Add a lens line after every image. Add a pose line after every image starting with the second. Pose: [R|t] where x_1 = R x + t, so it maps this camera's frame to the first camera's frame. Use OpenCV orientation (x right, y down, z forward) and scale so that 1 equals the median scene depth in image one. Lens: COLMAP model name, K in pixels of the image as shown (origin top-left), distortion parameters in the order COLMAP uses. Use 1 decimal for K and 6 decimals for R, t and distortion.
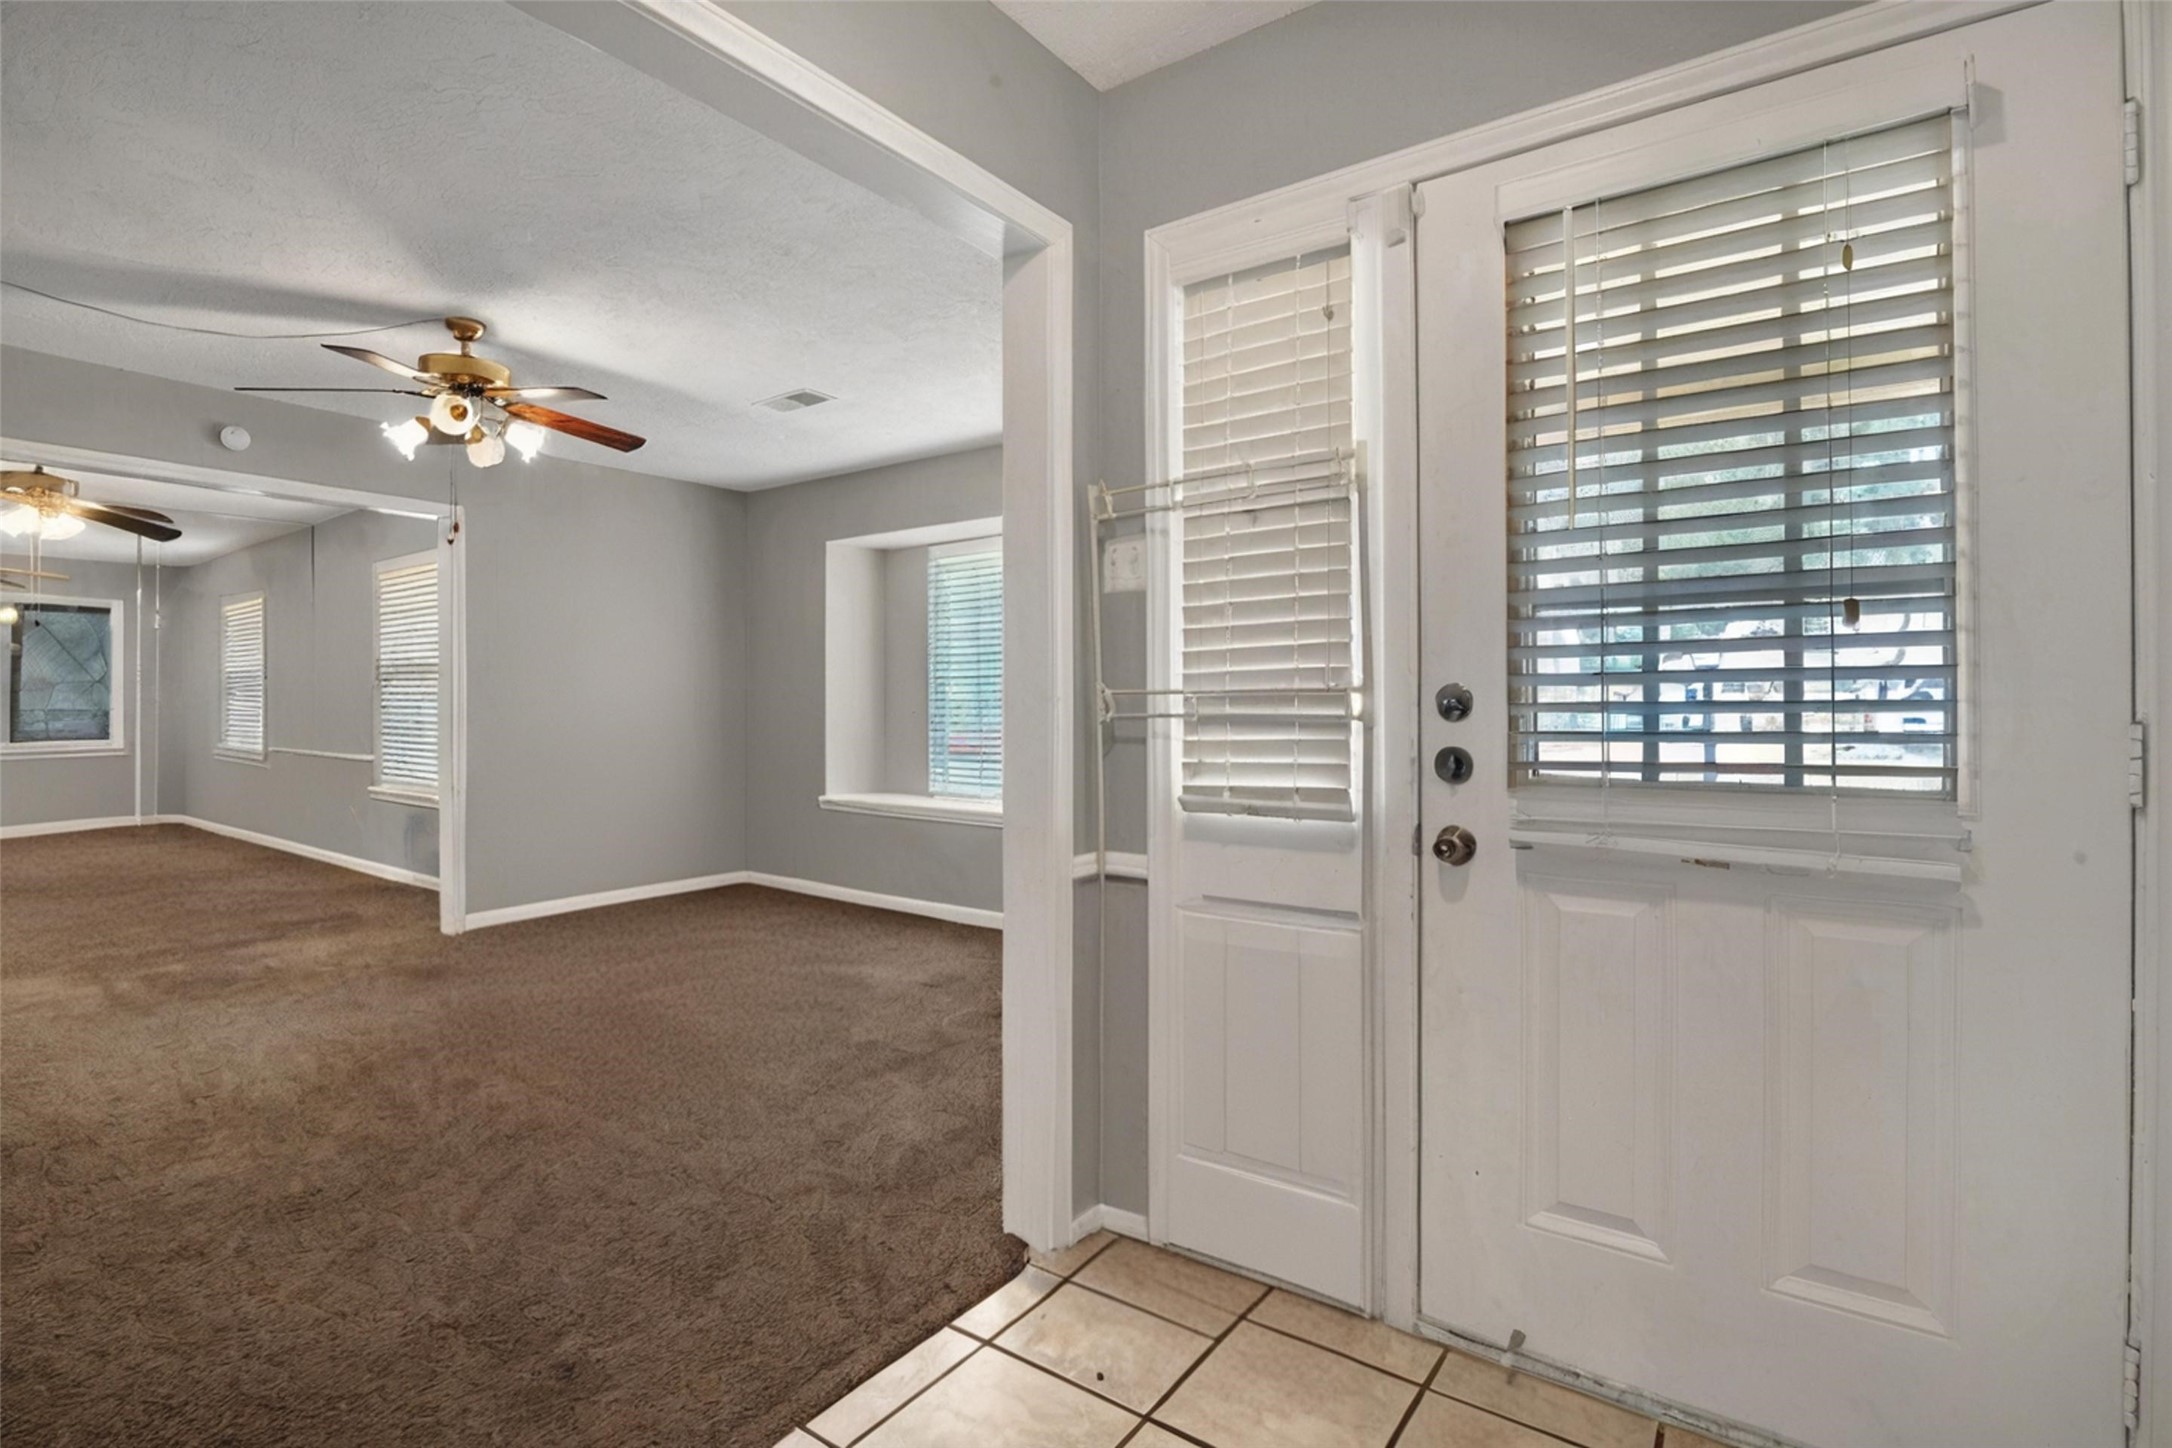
lens RADIAL K [[1035.8, 0, 1083.2], [0, 1035.8, 719.8], [0, 0, 1]] dist [-0.017031, 0.000385]
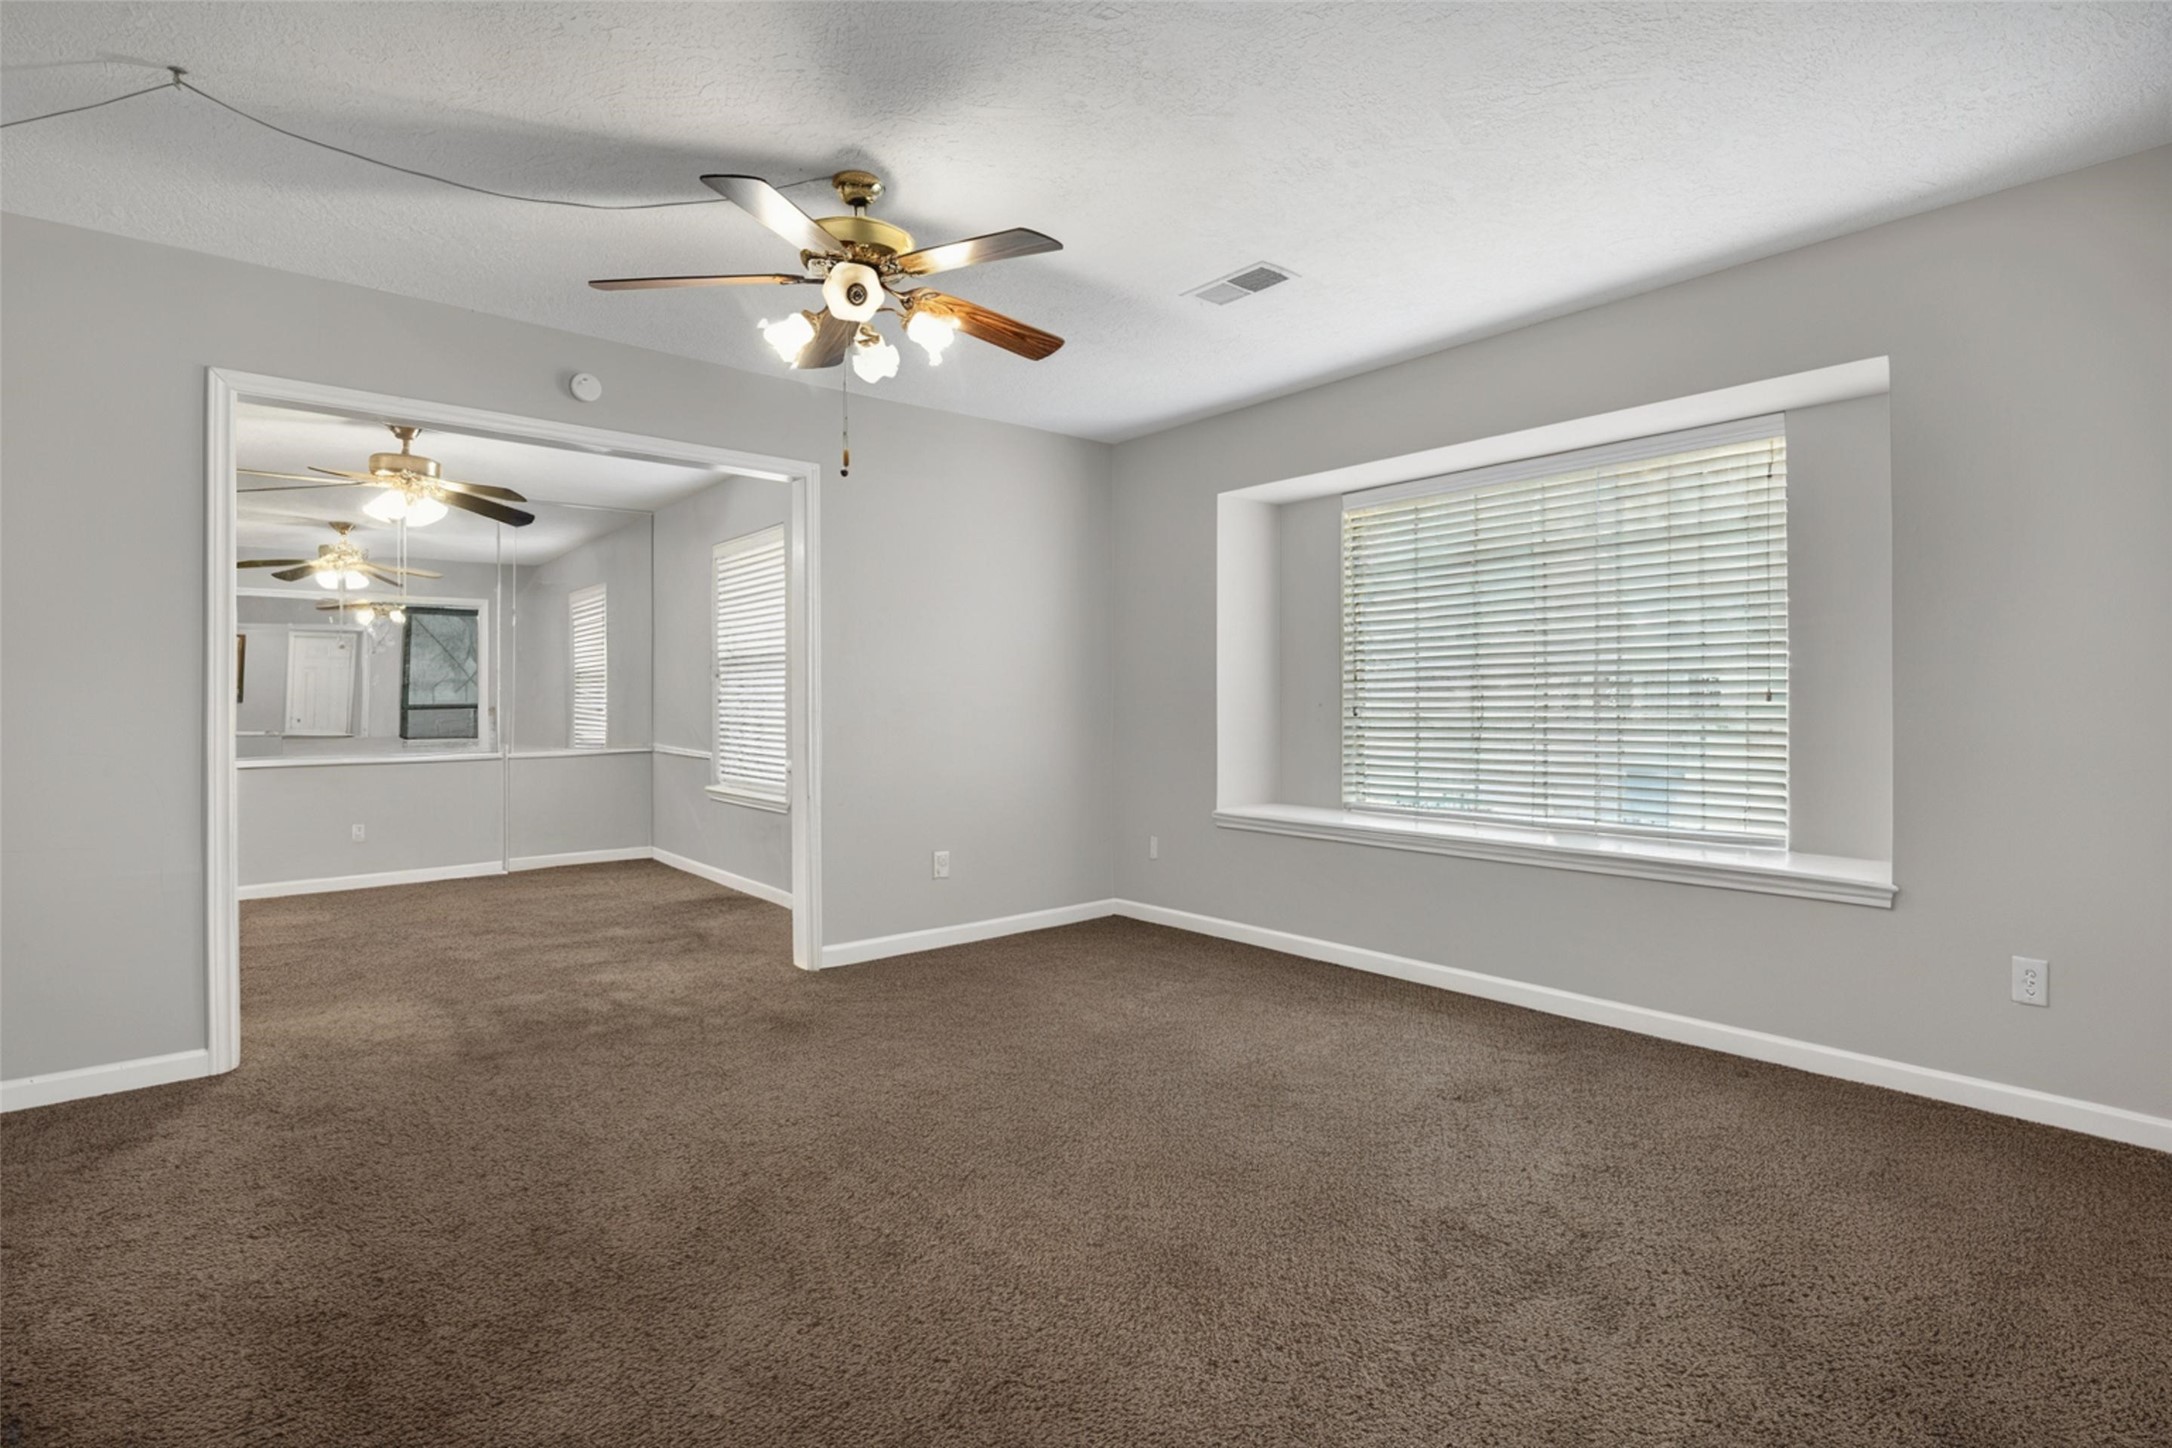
lens RADIAL K [[1035.8, 0, 1086.2], [0, 1035.8, 713.4], [0, 0, 1]] dist [-0.017031, 0.000385]
pose [[0.972355, -0.001369, -0.233505, -0.178582], [0.001011, 0.999998, -0.001653, 0.001208], [0.233507, 0.001371, 0.972354, 0.208997]]
